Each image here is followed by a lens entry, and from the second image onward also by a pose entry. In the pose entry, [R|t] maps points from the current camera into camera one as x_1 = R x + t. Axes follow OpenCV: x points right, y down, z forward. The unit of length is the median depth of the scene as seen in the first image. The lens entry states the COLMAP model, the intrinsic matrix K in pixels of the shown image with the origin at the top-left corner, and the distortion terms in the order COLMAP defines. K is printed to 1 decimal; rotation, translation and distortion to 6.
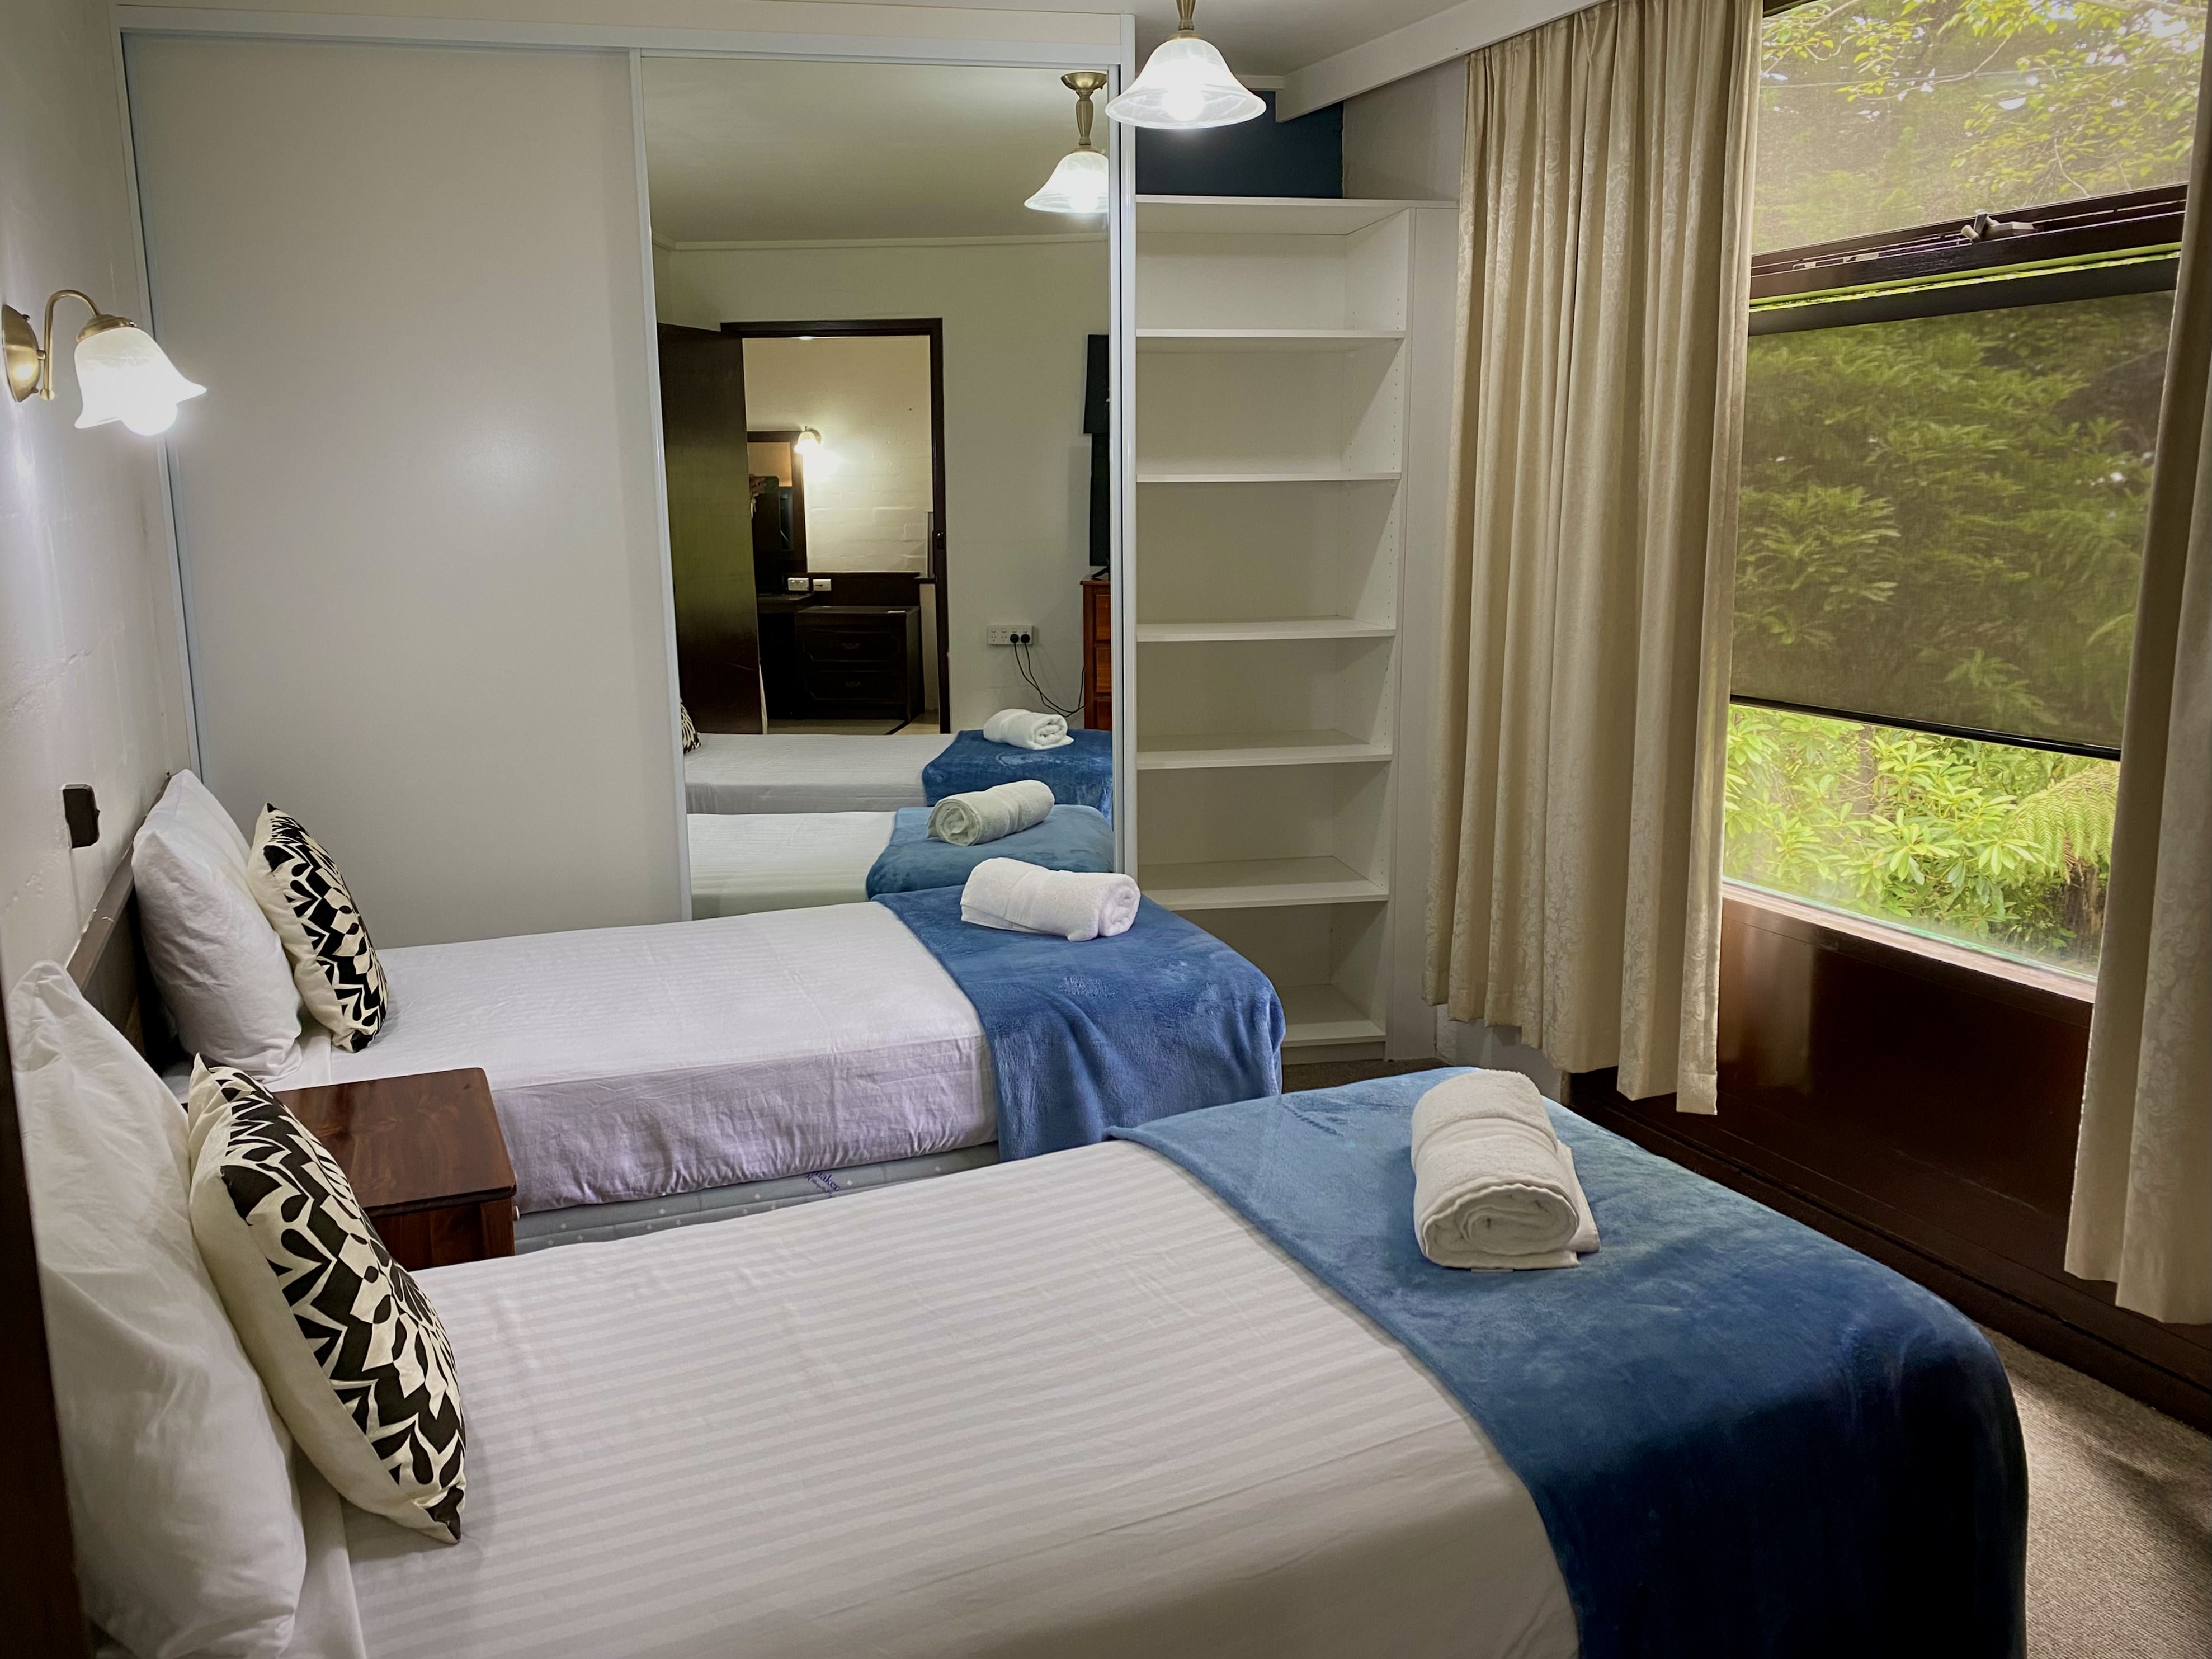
lens RADIAL K [[1676.9, 0, 1107.7], [0, 1676.9, 839.5], [0, 0, 1]] dist [0.010977, 0.006118]
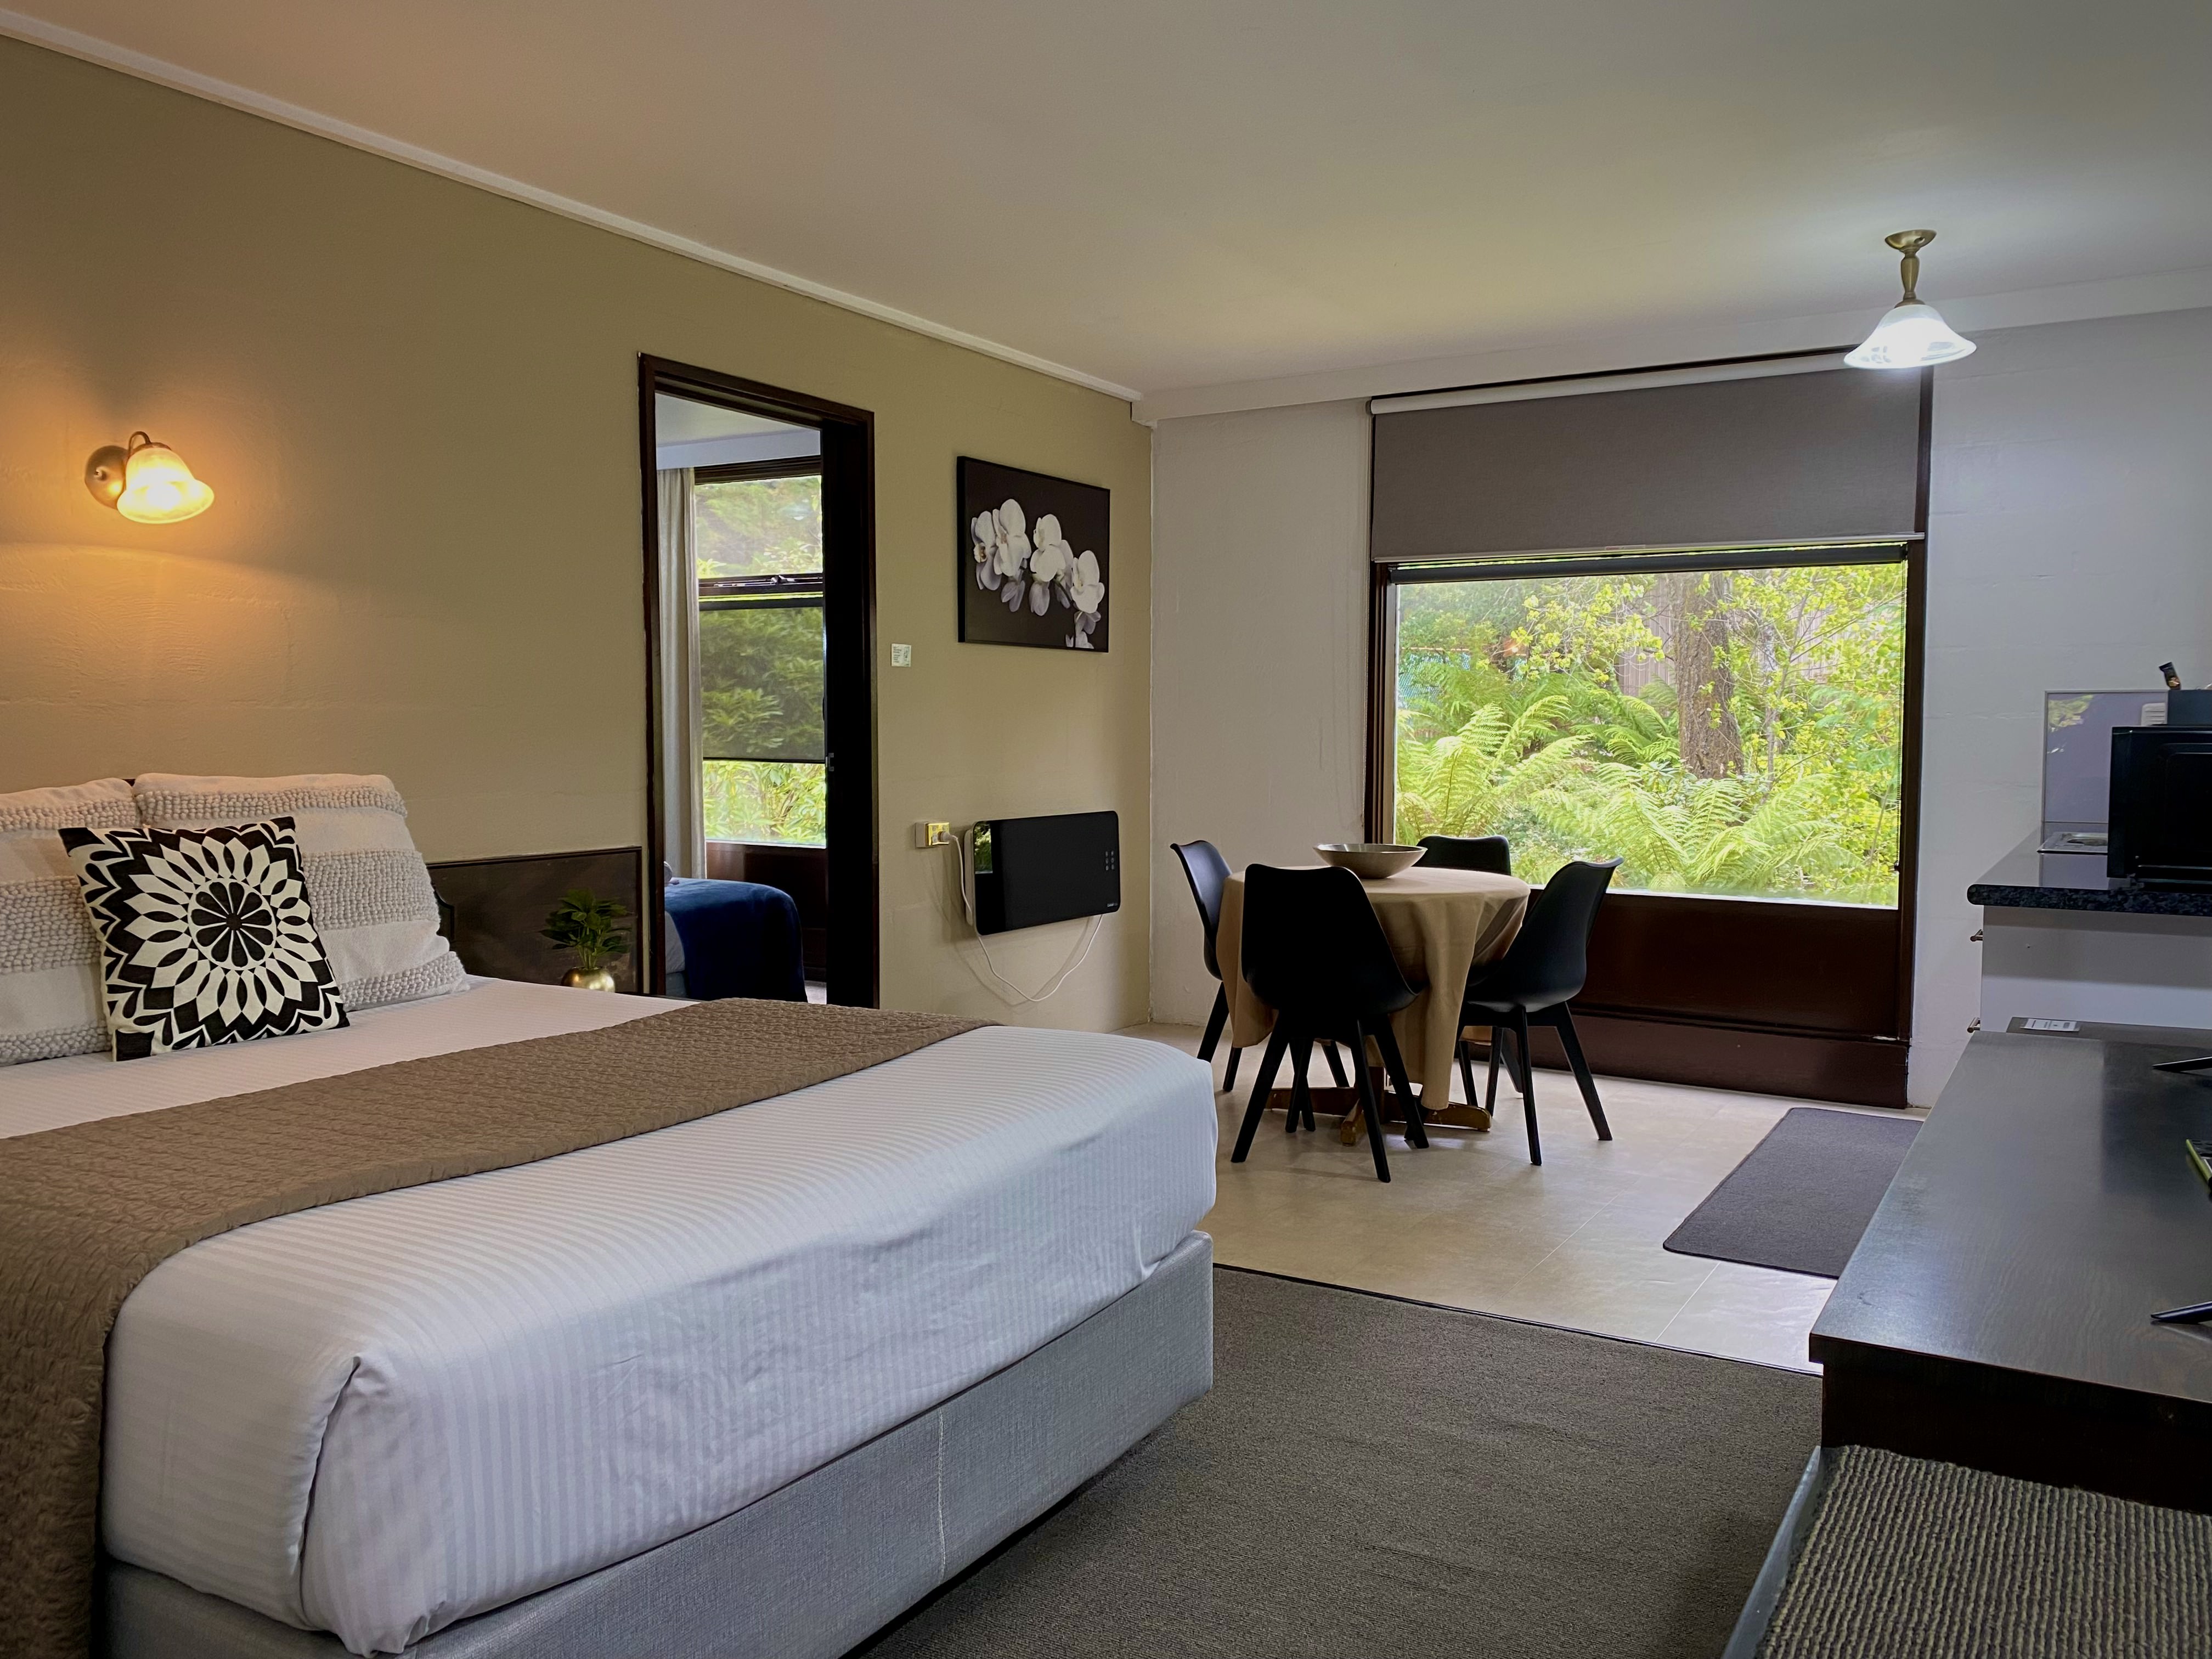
lens RADIAL K [[1676.8, 0, 1112.3], [0, 1676.8, 835.1], [0, 0, 1]] dist [0.010977, 0.006118]
pose [[0.825672, -0.020343, 0.563784, -0.522118], [0.100947, 0.988548, -0.112169, 0.370137], [-0.555046, 0.149527, 0.818270, -1.322658]]
